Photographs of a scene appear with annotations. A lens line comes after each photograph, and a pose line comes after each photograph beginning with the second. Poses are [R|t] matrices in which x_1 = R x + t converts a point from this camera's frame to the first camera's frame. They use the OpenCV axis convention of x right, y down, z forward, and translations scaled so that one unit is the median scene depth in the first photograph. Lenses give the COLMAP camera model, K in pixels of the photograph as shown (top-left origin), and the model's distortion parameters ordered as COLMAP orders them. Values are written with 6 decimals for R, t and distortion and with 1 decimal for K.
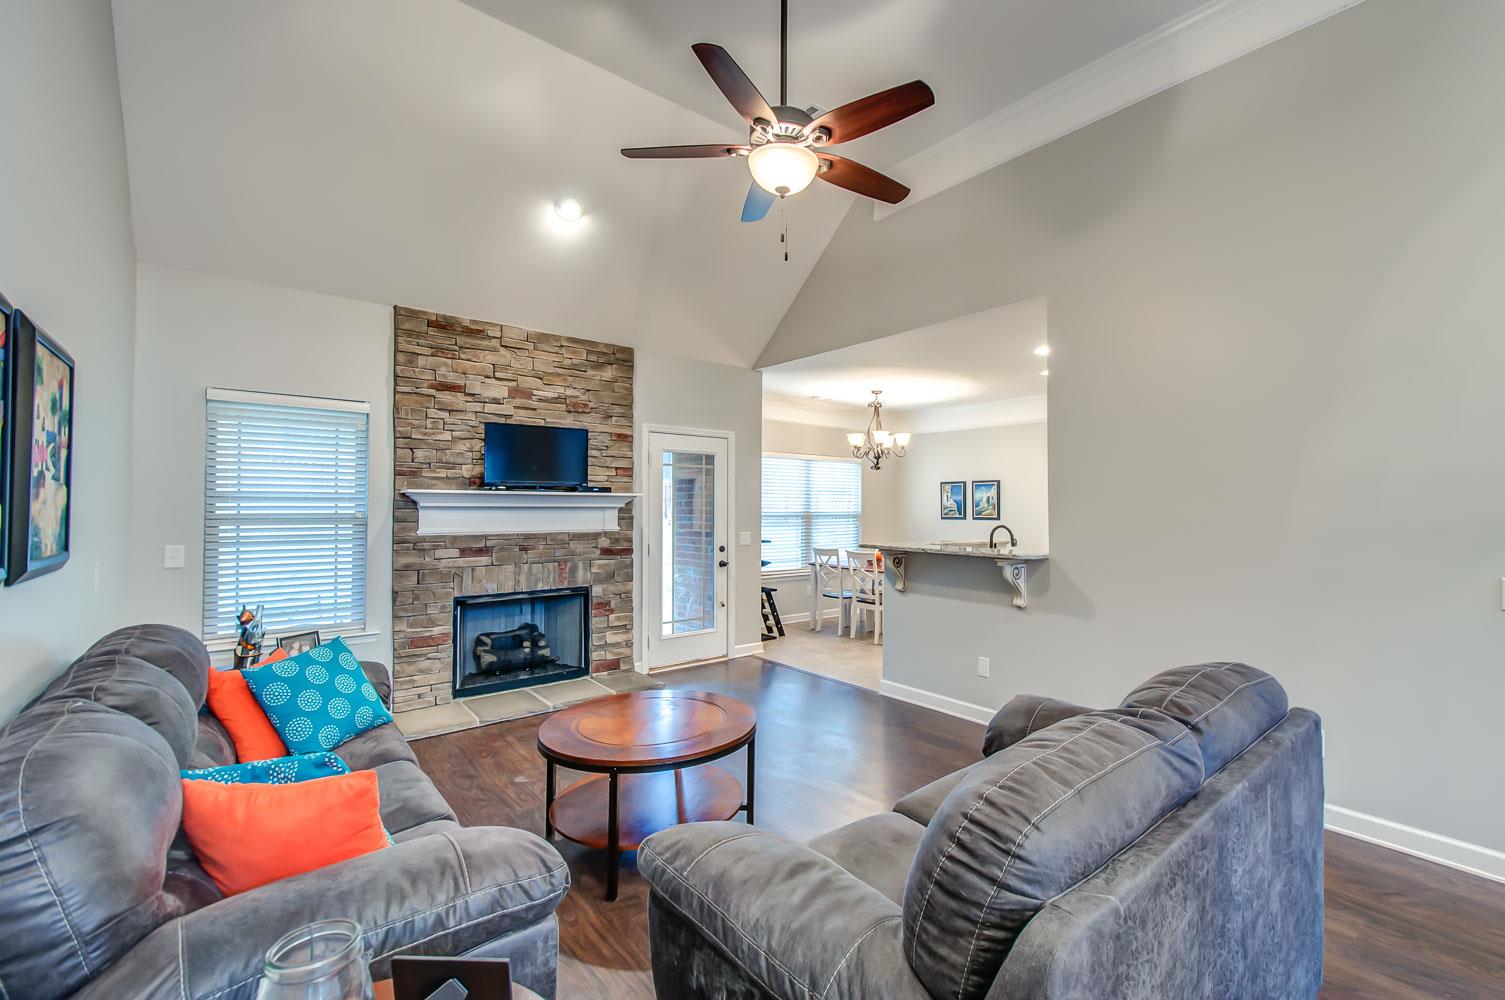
lens RADIAL K [[656.8, 0, 807.1], [0, 656.8, 498.4], [0, 0, 1]] dist [0.015657, -0.001712]
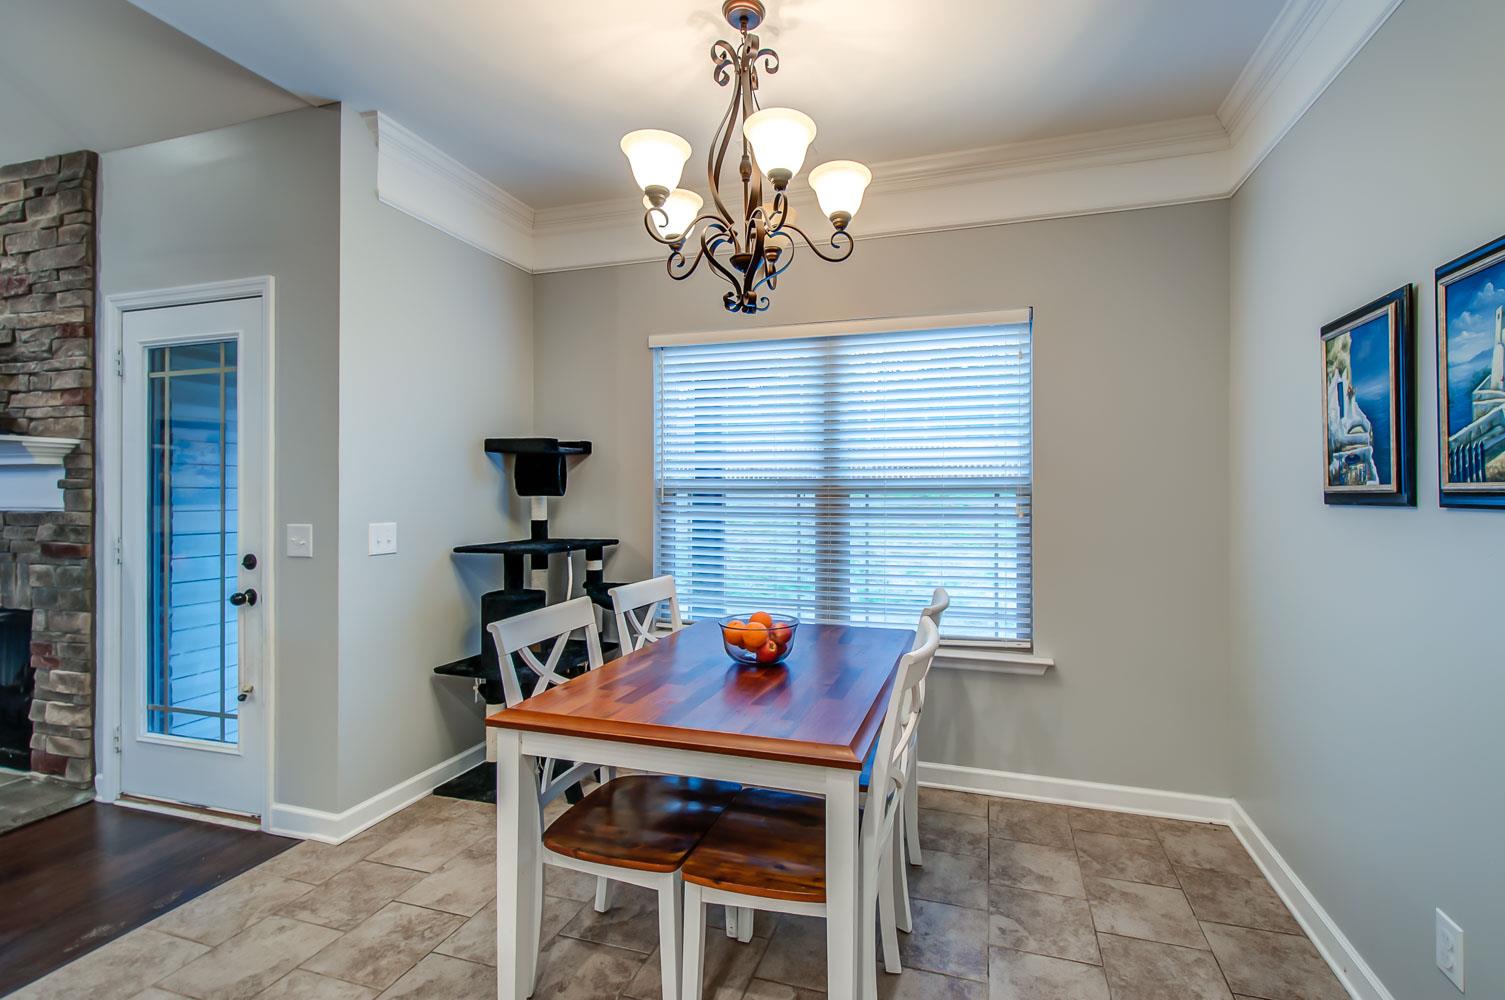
lens RADIAL K [[740.2, 0, 744.2], [0, 740.2, 492.2], [0, 0, 1]] dist [0.011654, 0.000248]
pose [[0.510523, -0.002684, -0.859860, 0.519175], [0.014346, 0.999883, 0.005397, 0.040797], [0.859744, -0.015091, 0.510502, 1.217390]]
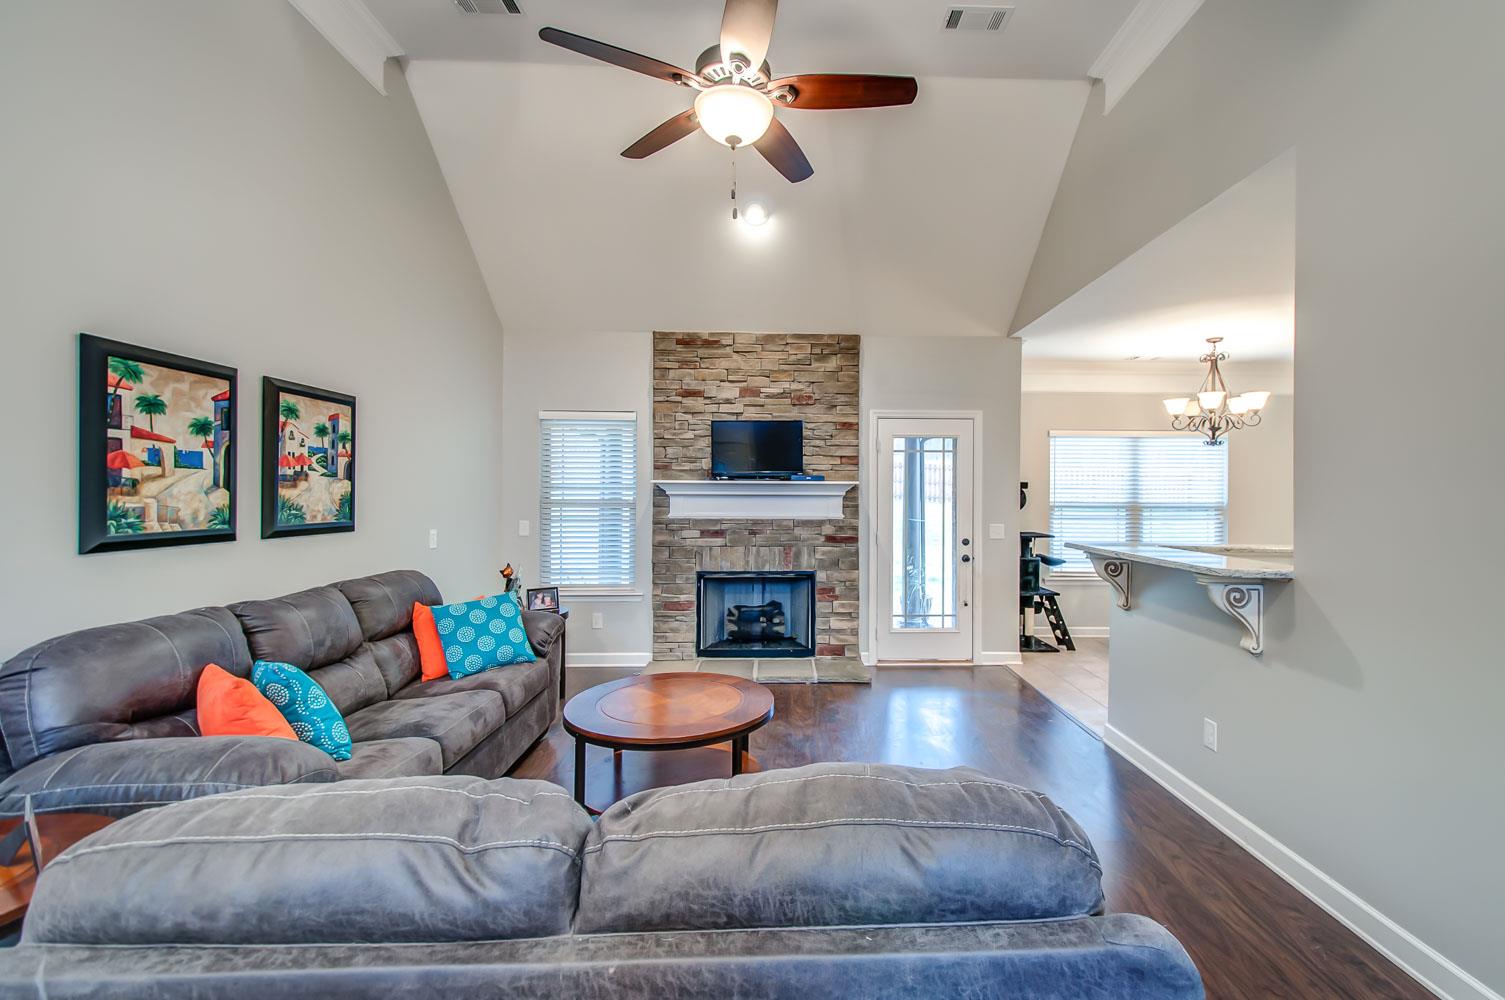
lens RADIAL K [[656.8, 0, 775.8], [0, 656.8, 497.0], [0, 0, 1]] dist [0.015657, -0.001712]
pose [[0.773489, 0.002409, -0.633805, 0.285329], [0.006217, 0.999916, 0.011388, 0.003993], [0.633779, -0.012749, 0.773409, 0.164199]]
